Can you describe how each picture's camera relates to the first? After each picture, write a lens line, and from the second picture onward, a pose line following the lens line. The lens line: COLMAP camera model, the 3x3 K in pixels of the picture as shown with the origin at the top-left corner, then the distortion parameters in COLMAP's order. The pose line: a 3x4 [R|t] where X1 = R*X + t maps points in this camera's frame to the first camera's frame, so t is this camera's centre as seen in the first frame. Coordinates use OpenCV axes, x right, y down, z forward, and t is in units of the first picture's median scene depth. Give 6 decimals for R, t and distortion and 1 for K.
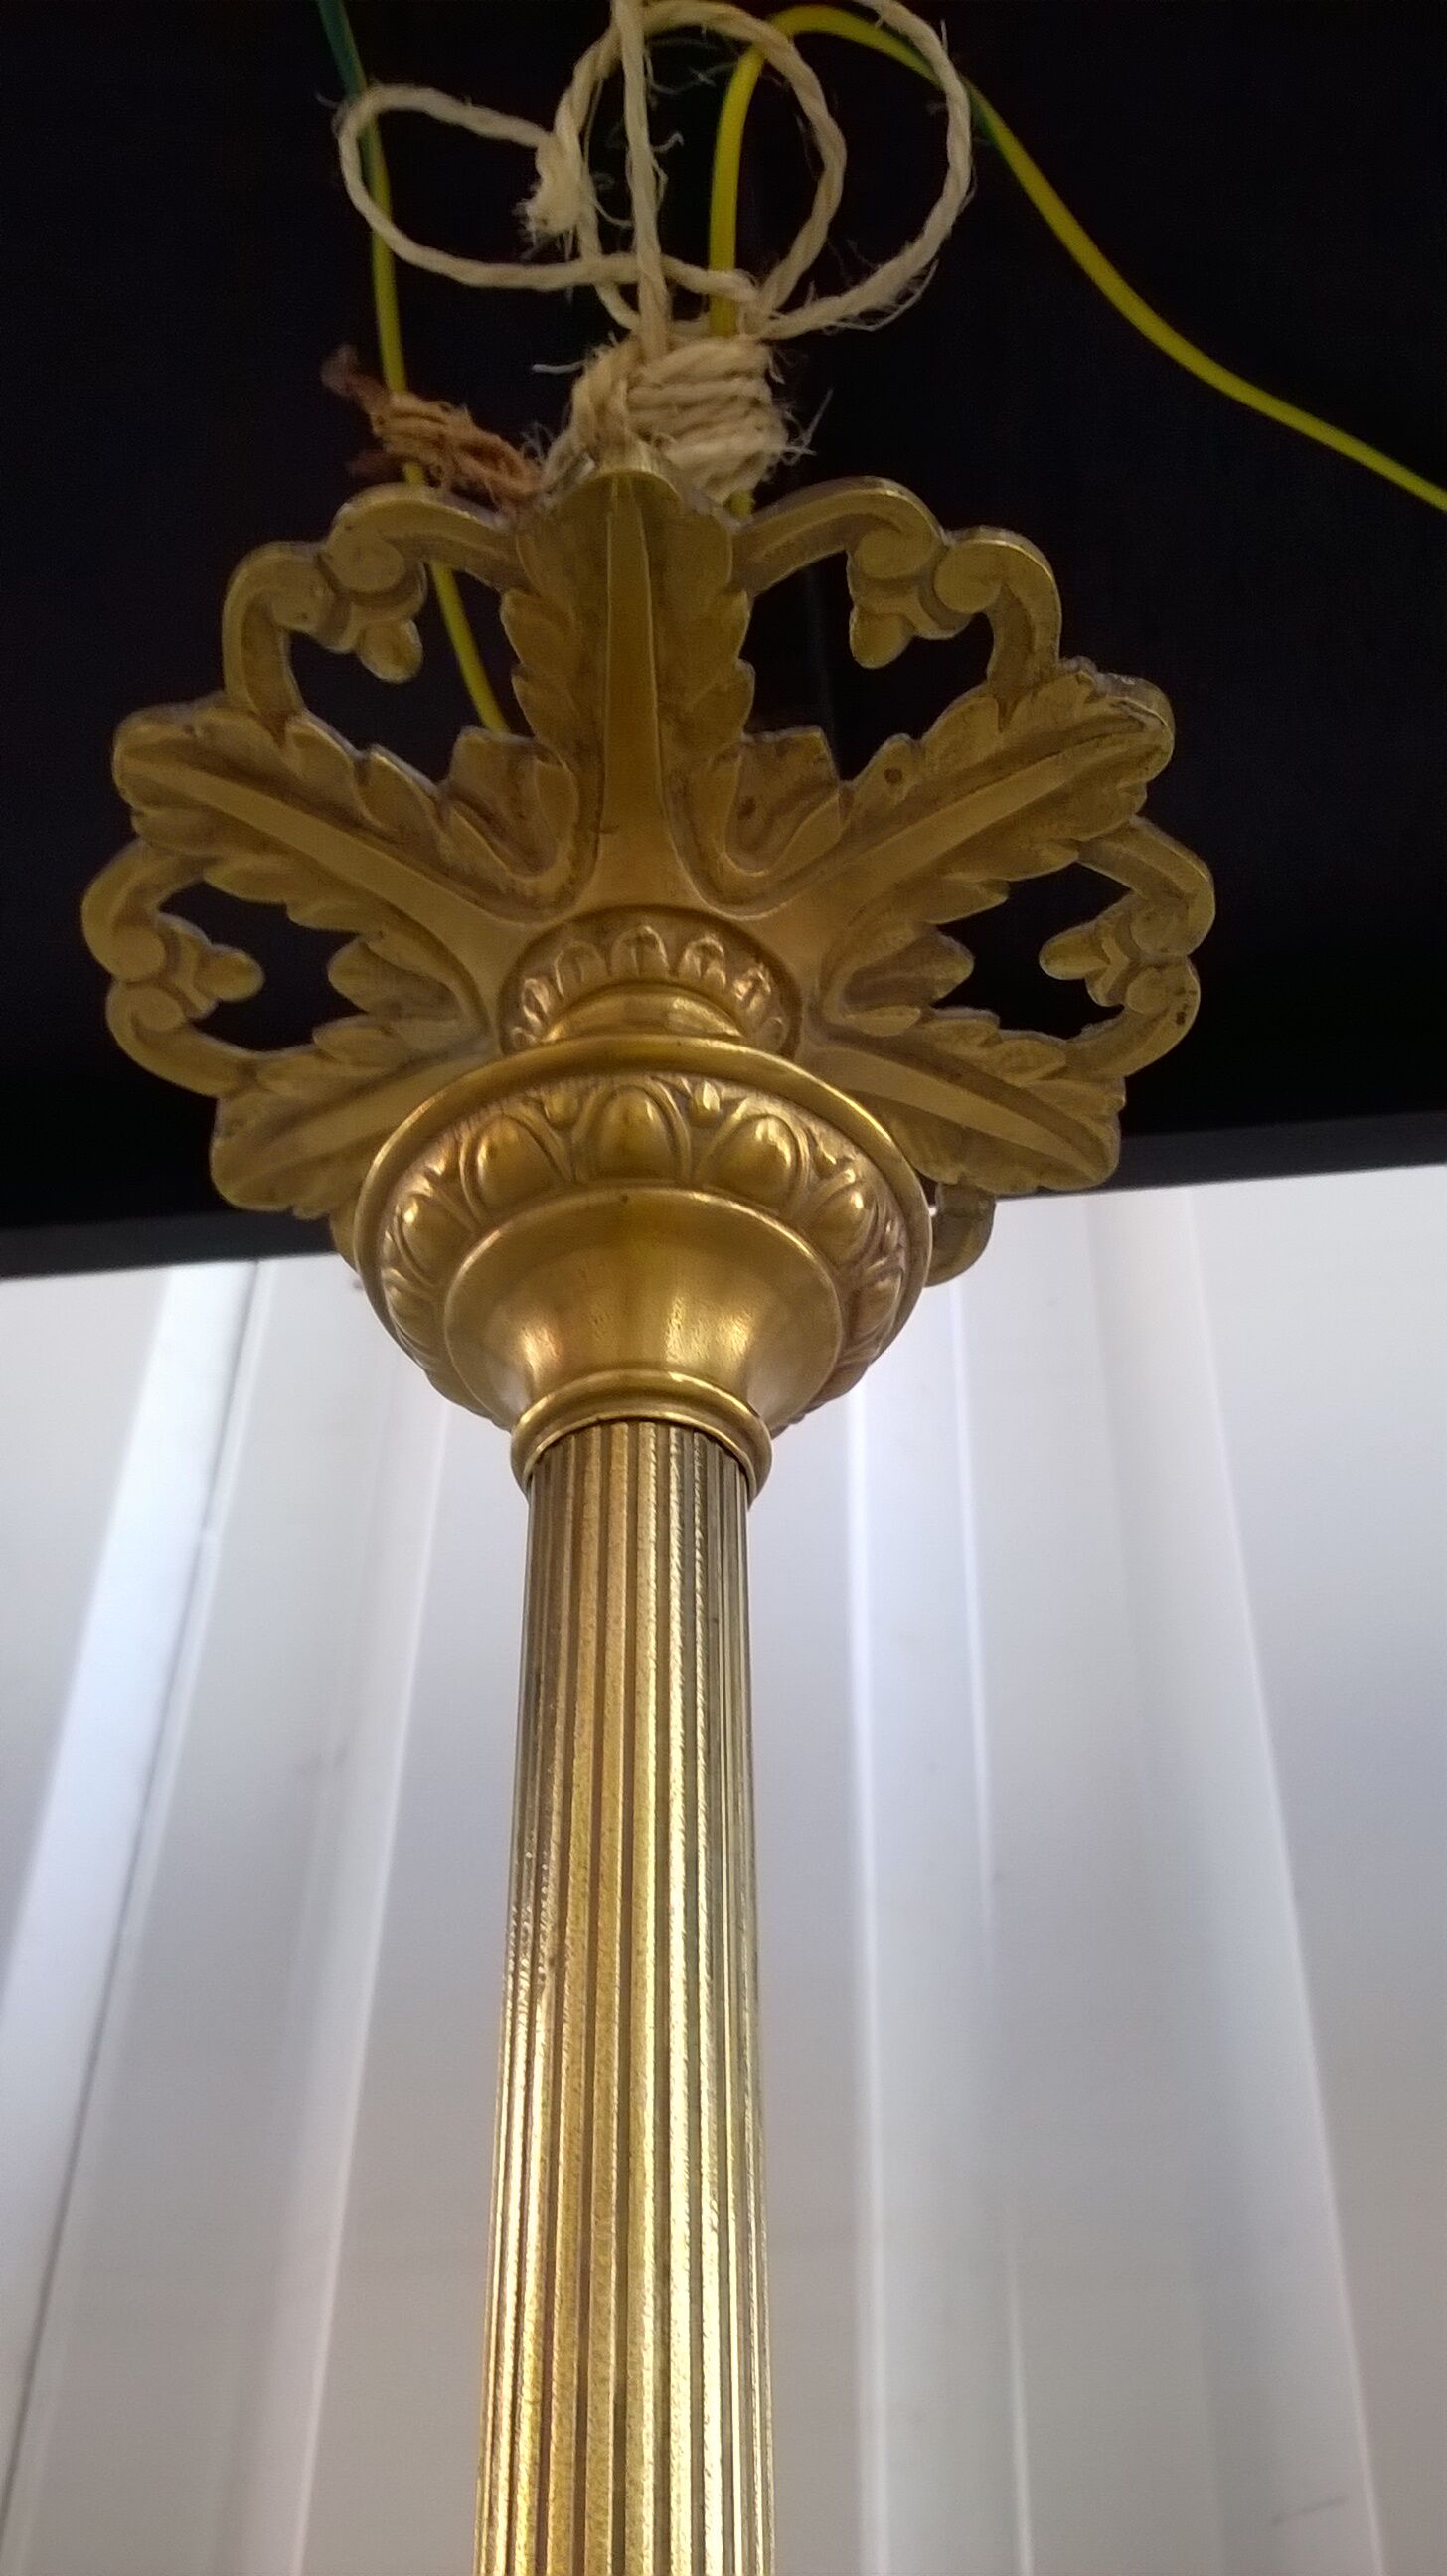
lens RADIAL K [[2289.7, 0, 746.3], [0, 2289.7, 1306.5], [0, 0, 1]] dist [0.027880, -0.144263]
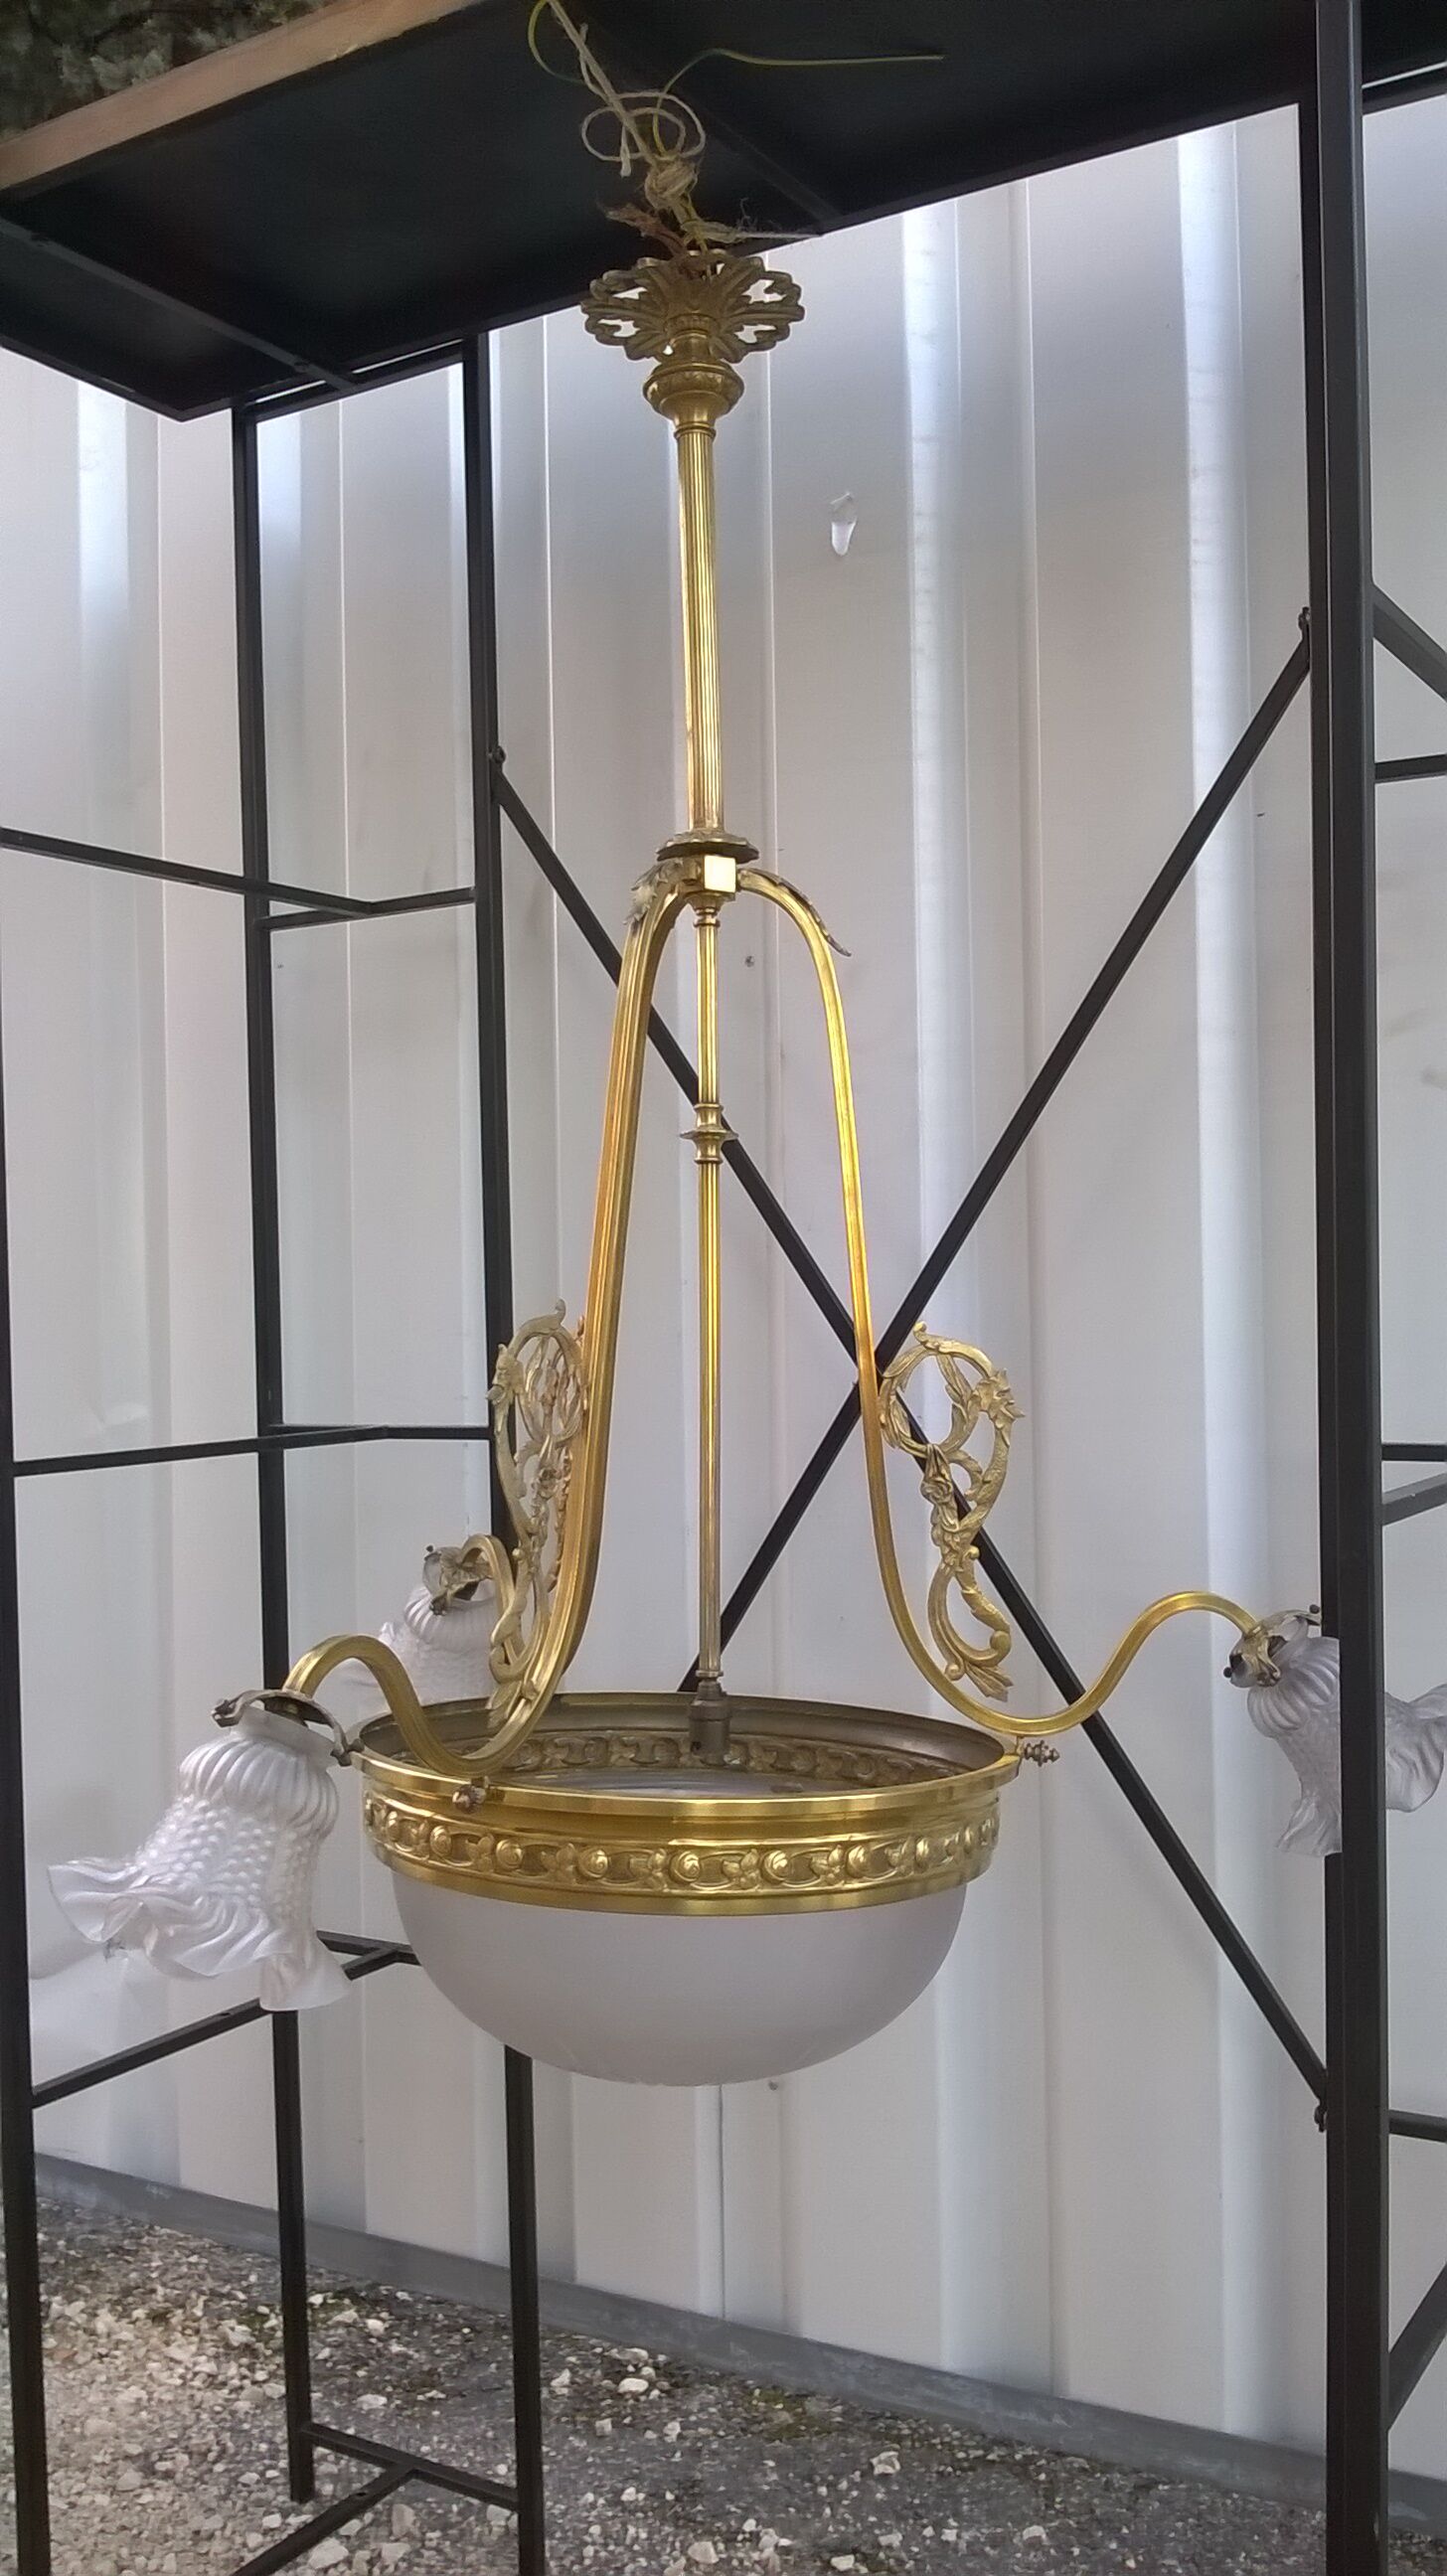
lens RADIAL K [[2289.7, 0, 712.4], [0, 2289.7, 1307.6], [0, 0, 1]] dist [0.027880, -0.144263]
pose [[0.916302, -0.036752, -0.398798, 2.031353], [0.282062, 0.766133, 0.577478, -1.443416], [0.284308, -0.641630, 0.712376, -4.176316]]
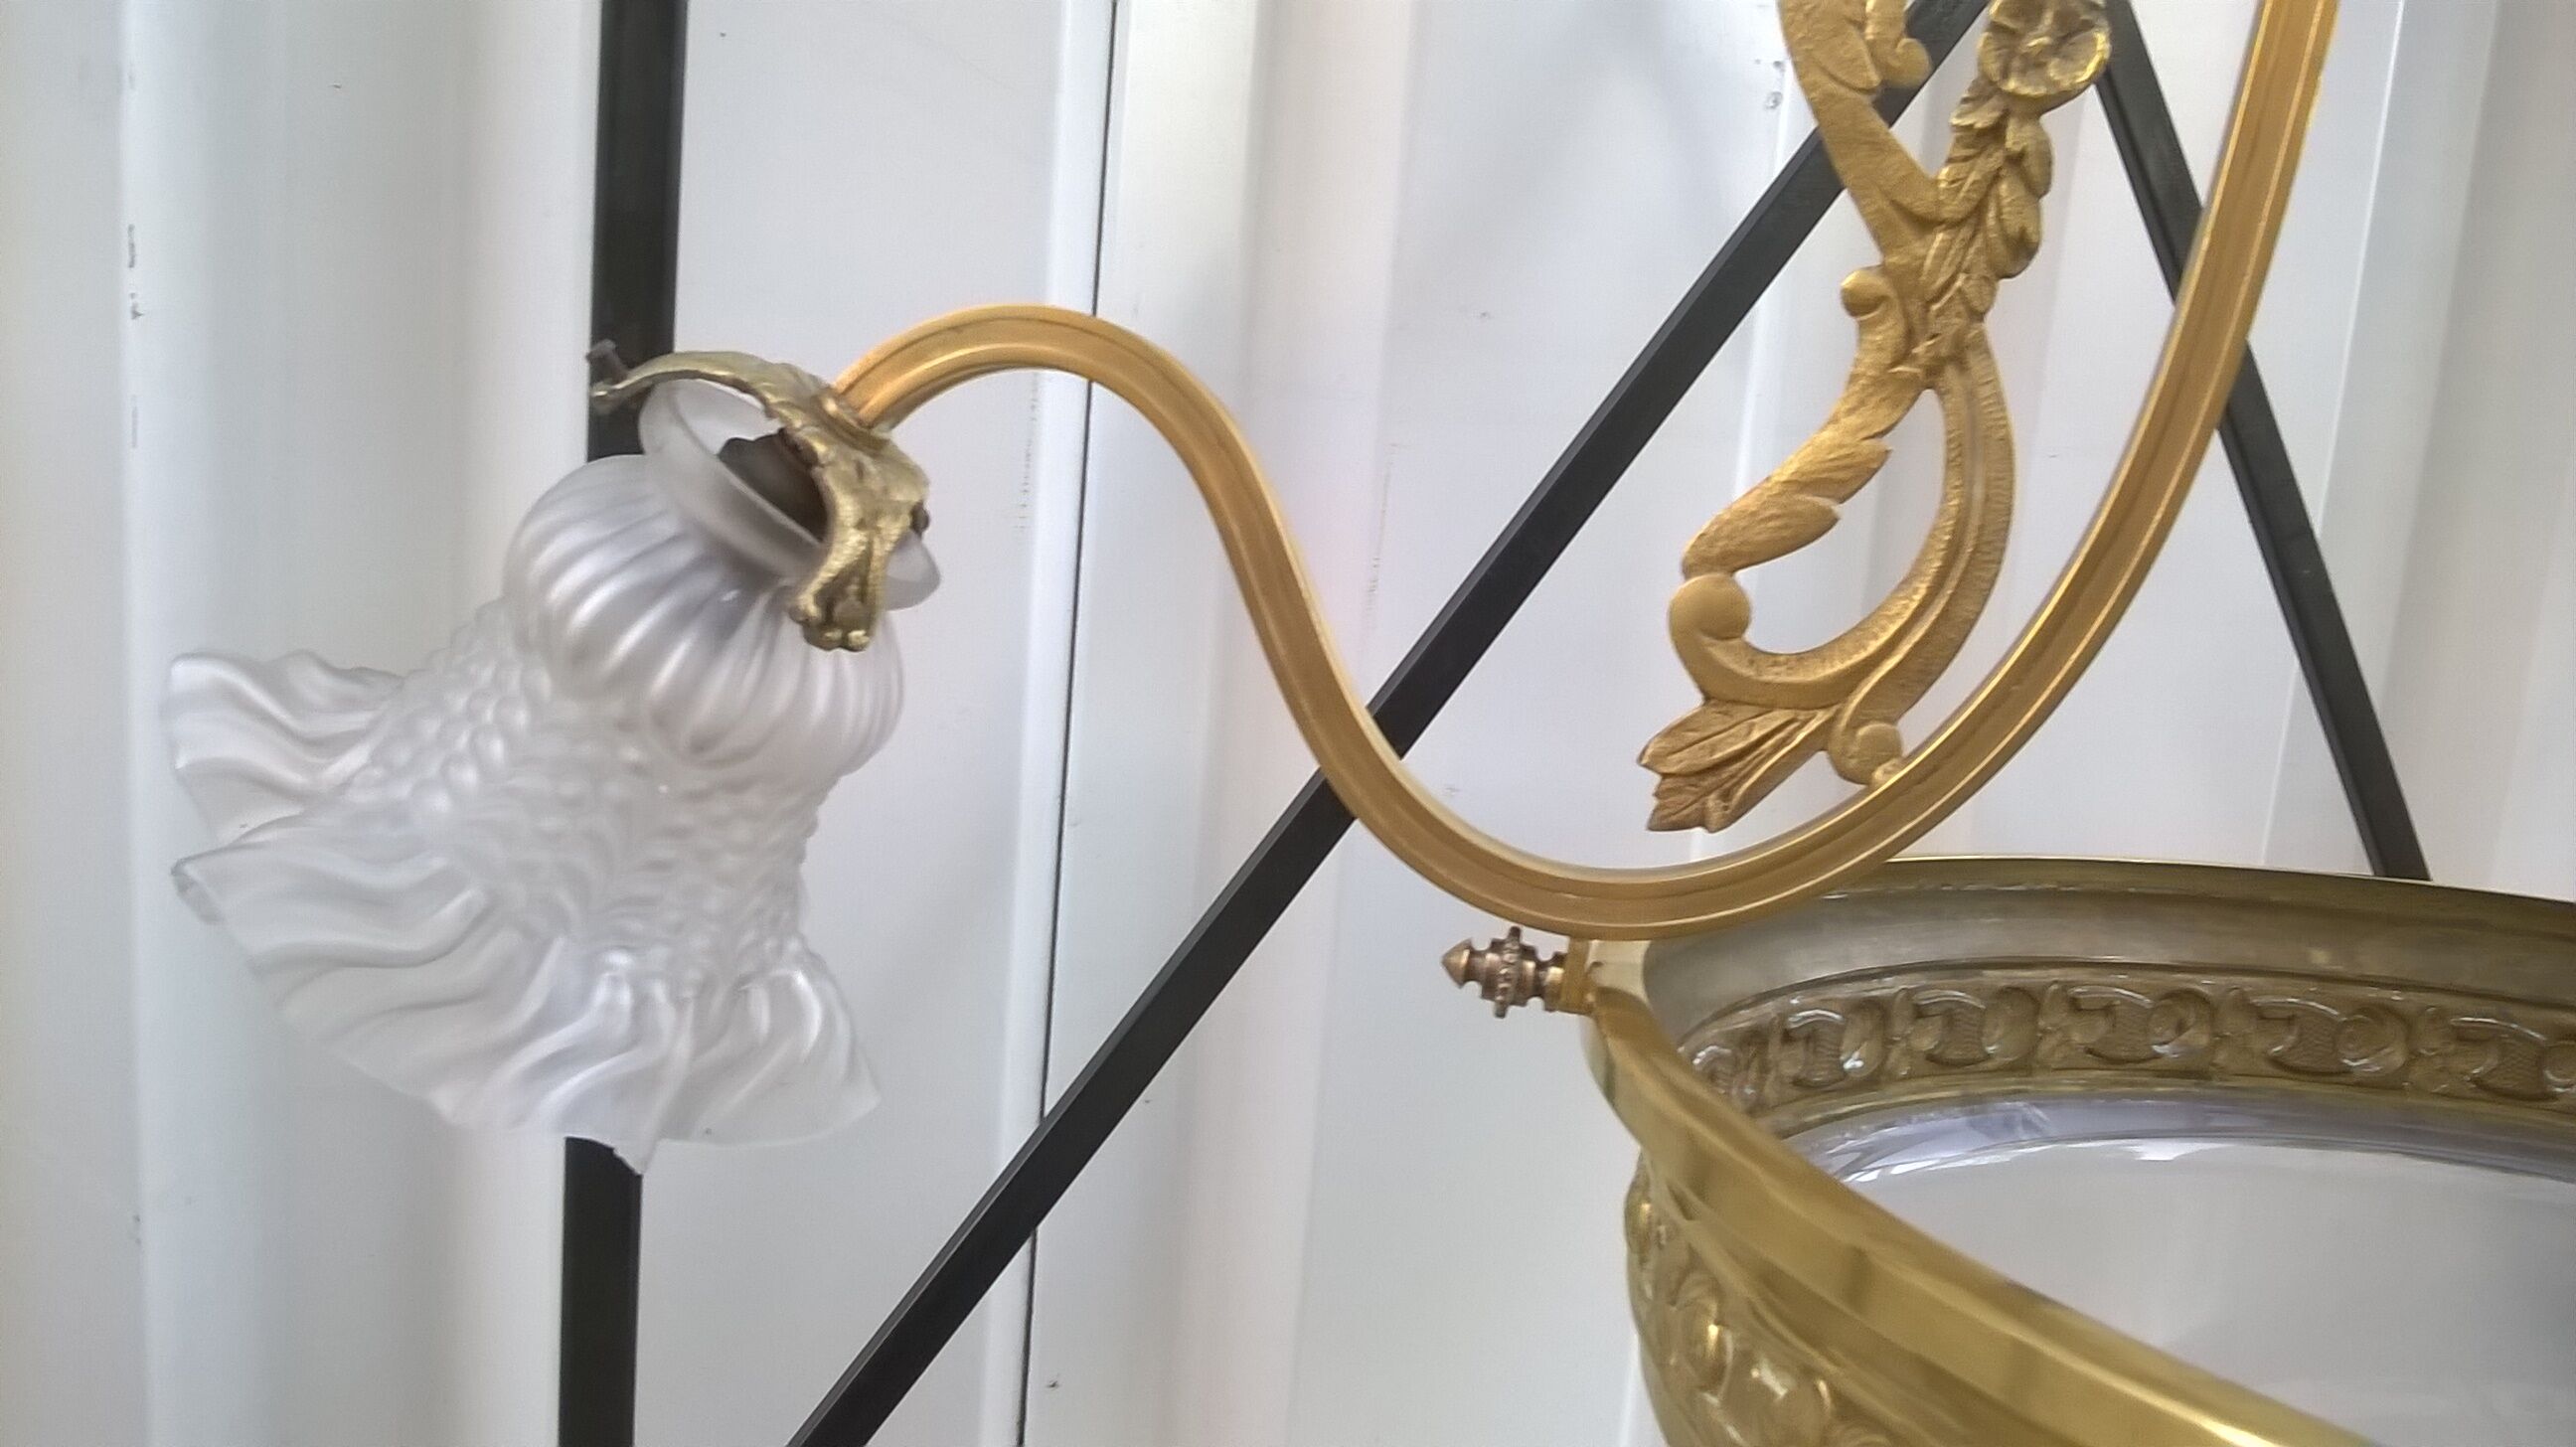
lens RADIAL K [[2289.7, 0, 1289.3], [0, 2289.7, 706.9], [0, 0, 1]] dist [0.027880, -0.144263]
pose [[0.893403, -0.024758, 0.448574, -1.517583], [-0.341834, 0.610434, 0.714506, 1.444926], [-0.291515, -0.791680, 0.536900, -1.406238]]
